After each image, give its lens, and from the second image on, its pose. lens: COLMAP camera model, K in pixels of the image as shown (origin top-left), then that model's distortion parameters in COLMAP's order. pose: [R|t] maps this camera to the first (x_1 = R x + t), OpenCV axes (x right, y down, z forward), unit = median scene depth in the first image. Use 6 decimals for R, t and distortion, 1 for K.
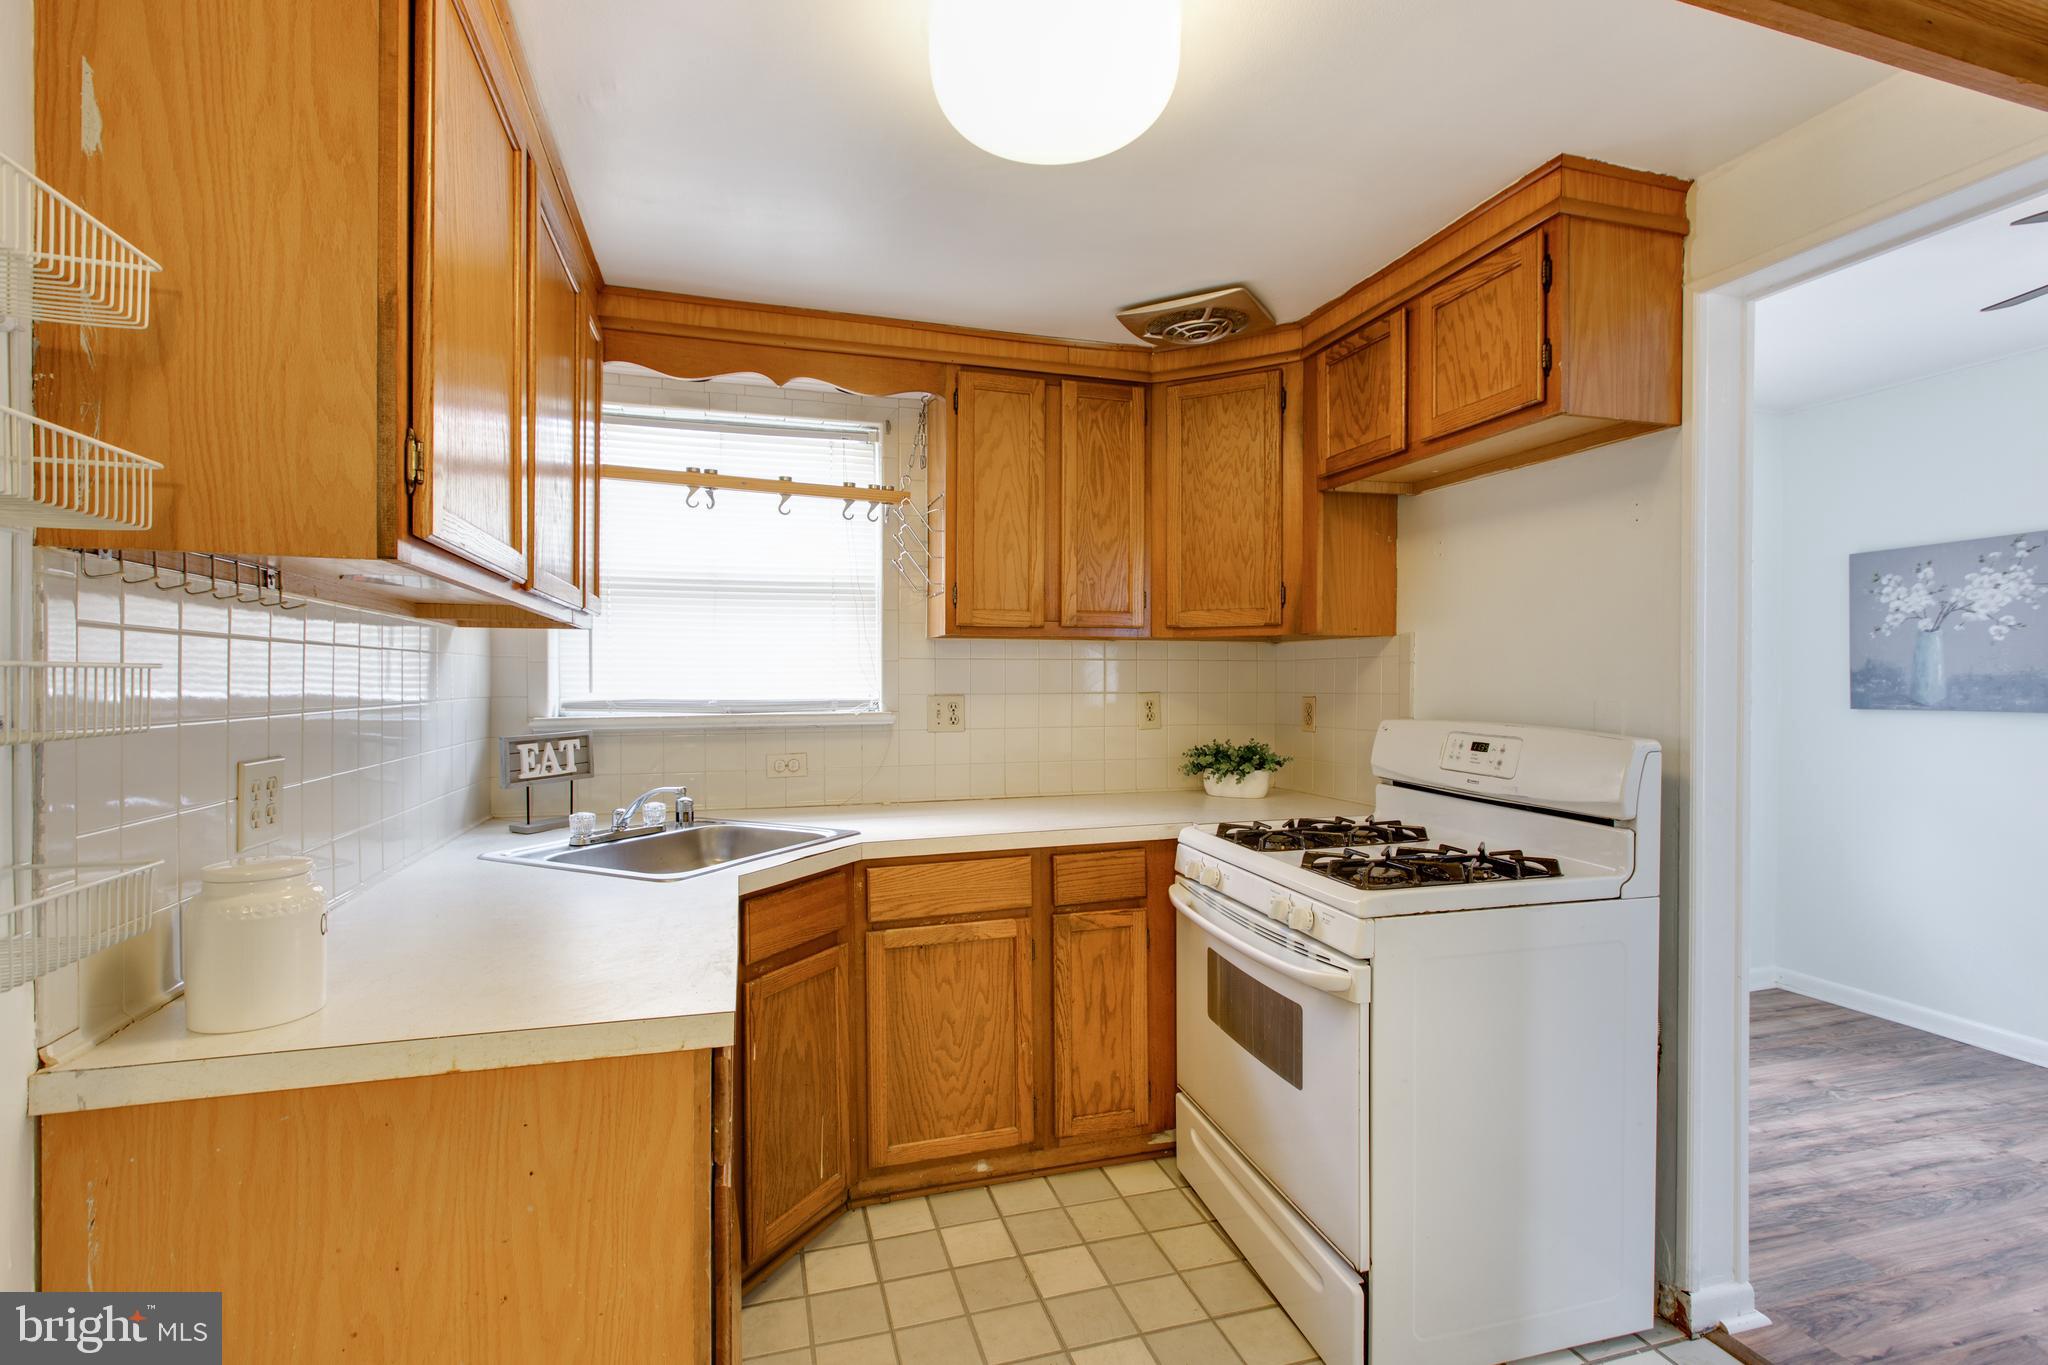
lens RADIAL K [[923.1, 0, 1019.5], [0, 923.1, 686.3], [0, 0, 1]] dist [0.003375, -0.000382]
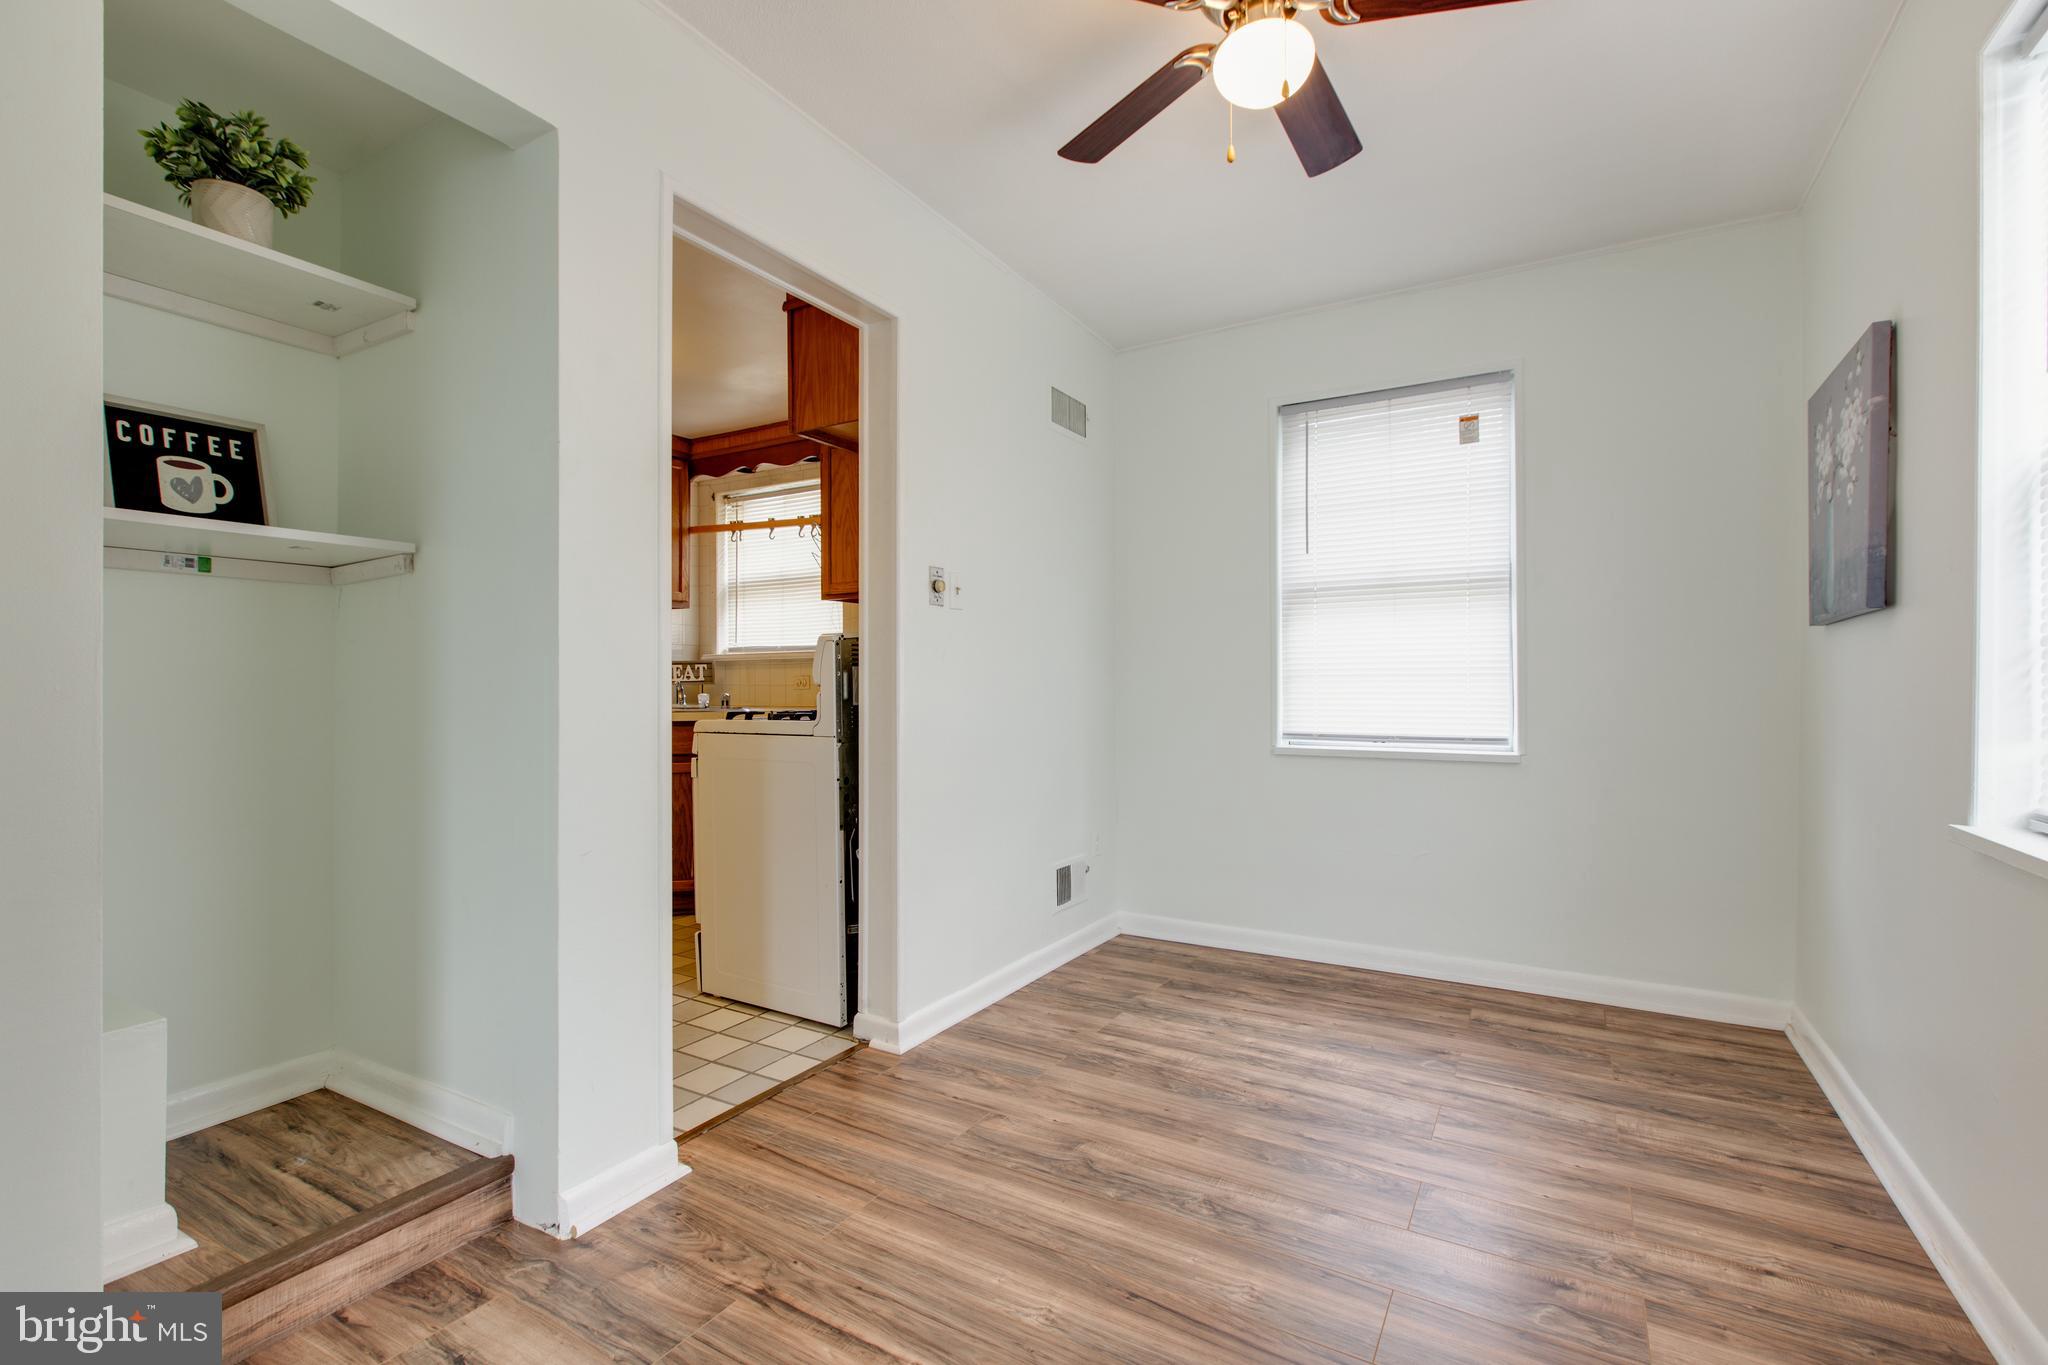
lens RADIAL K [[940.0, 0, 1014.9], [0, 940.0, 683.7], [0, 0, 1]] dist [-0.000107, 0.000143]
pose [[0.665211, -0.002073, -0.746652, 1.476541], [-0.003253, 0.999979, -0.005675, 0.107568], [0.746648, 0.006204, 0.665190, 0.143929]]
